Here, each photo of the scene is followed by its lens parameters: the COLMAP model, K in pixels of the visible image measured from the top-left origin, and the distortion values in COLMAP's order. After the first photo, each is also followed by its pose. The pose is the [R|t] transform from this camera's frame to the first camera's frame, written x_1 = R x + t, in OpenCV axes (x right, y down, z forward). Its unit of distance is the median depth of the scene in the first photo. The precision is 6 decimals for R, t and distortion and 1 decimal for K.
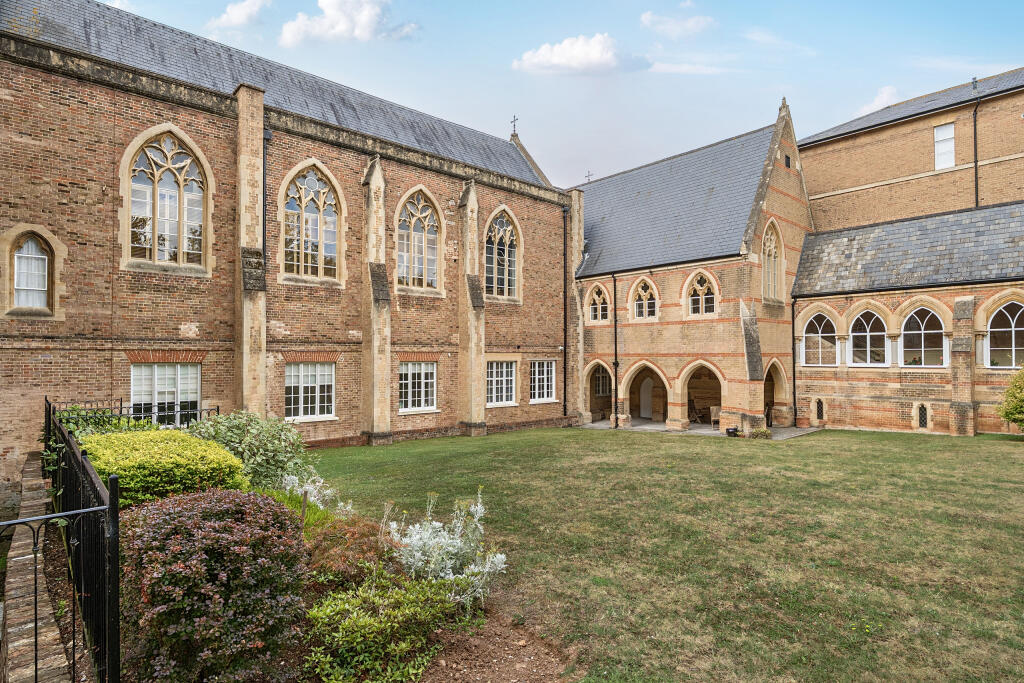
lens RADIAL K [[533.4, 0, 507.4], [0, 533.4, 344.6], [0, 0, 1]] dist [-0.015947, -0.000452]
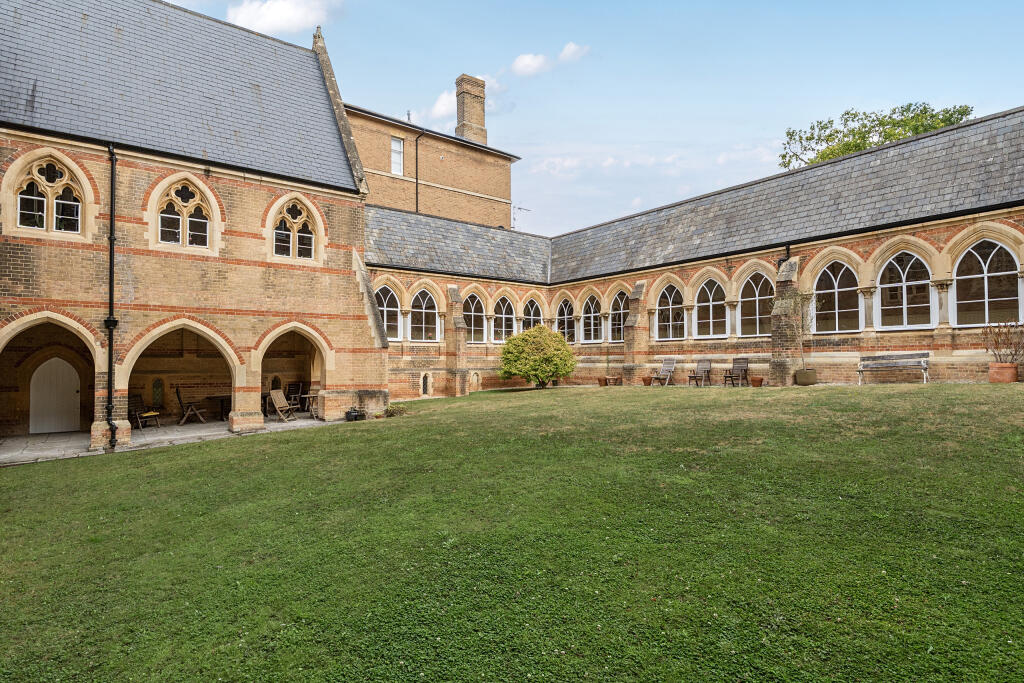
lens RADIAL K [[533.4, 0, 507.3], [0, 533.4, 350.6], [0, 0, 1]] dist [-0.015947, -0.000452]
pose [[0.059042, 0.025861, 0.997920, -0.313576], [-0.016043, 0.999560, -0.024954, 0.077927], [-0.998127, -0.014537, 0.059431, 0.663368]]
